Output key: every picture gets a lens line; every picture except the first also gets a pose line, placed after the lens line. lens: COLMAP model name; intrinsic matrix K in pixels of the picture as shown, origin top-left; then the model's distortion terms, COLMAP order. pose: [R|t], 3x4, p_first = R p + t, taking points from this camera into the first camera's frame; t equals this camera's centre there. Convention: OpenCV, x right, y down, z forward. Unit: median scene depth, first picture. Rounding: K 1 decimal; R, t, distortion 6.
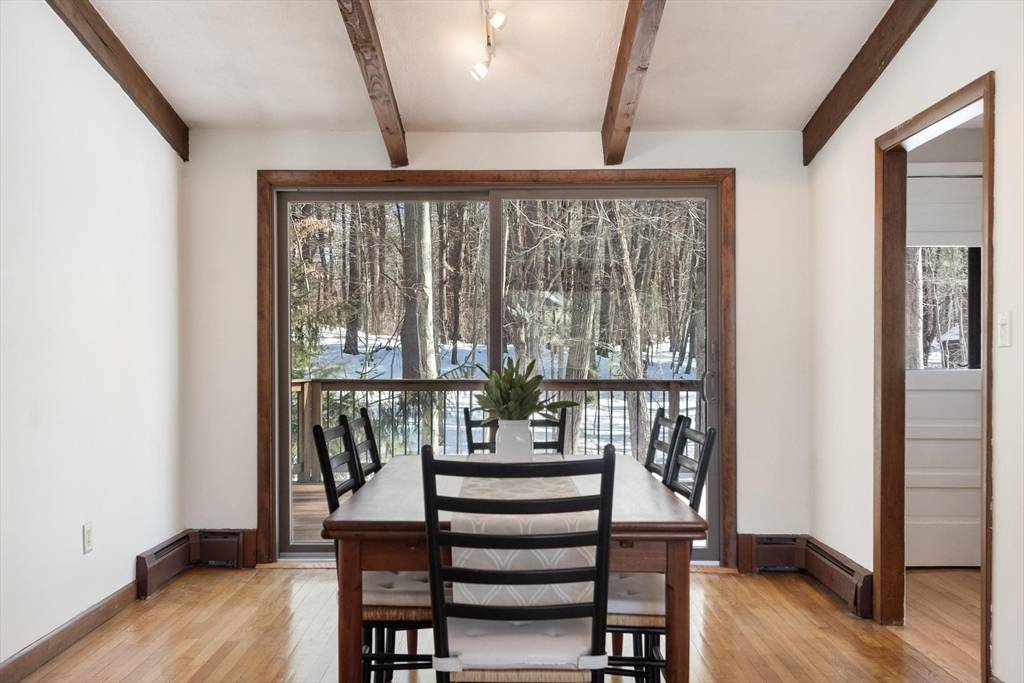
lens RADIAL K [[886.6, 0, 507.1], [0, 886.6, 348.1], [0, 0, 1]] dist [0.006890, -0.014770]
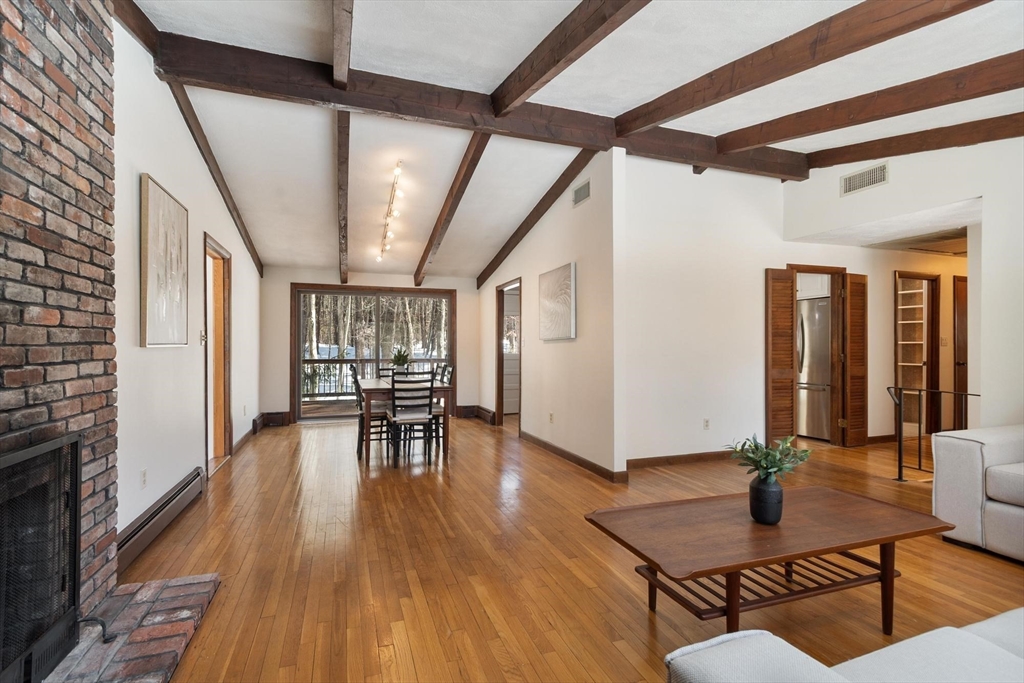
lens RADIAL K [[481.0, 0, 486.4], [0, 481.0, 341.8], [0, 0, 1]] dist [-0.006138, -0.000967]
pose [[0.946120, 0.005202, 0.323776, -0.212661], [-0.002264, 0.999953, -0.009451, -0.001524], [-0.323810, 0.008209, 0.946087, -0.713415]]
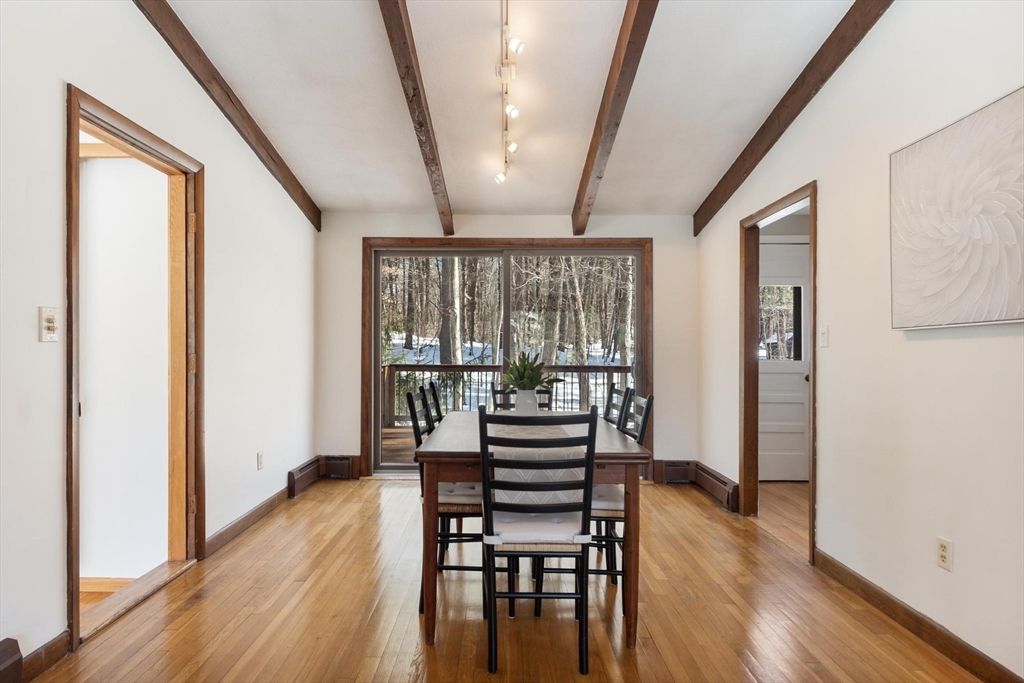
lens RADIAL K [[537.2, 0, 501.2], [0, 537.2, 338.1], [0, 0, 1]] dist [-0.002715, 0.000616]
pose [[0.999979, 0.005707, 0.003083, -0.029393], [-0.005661, 0.999877, -0.014648, 0.000095], [-0.003166, 0.014631, 0.999888, 0.004343]]
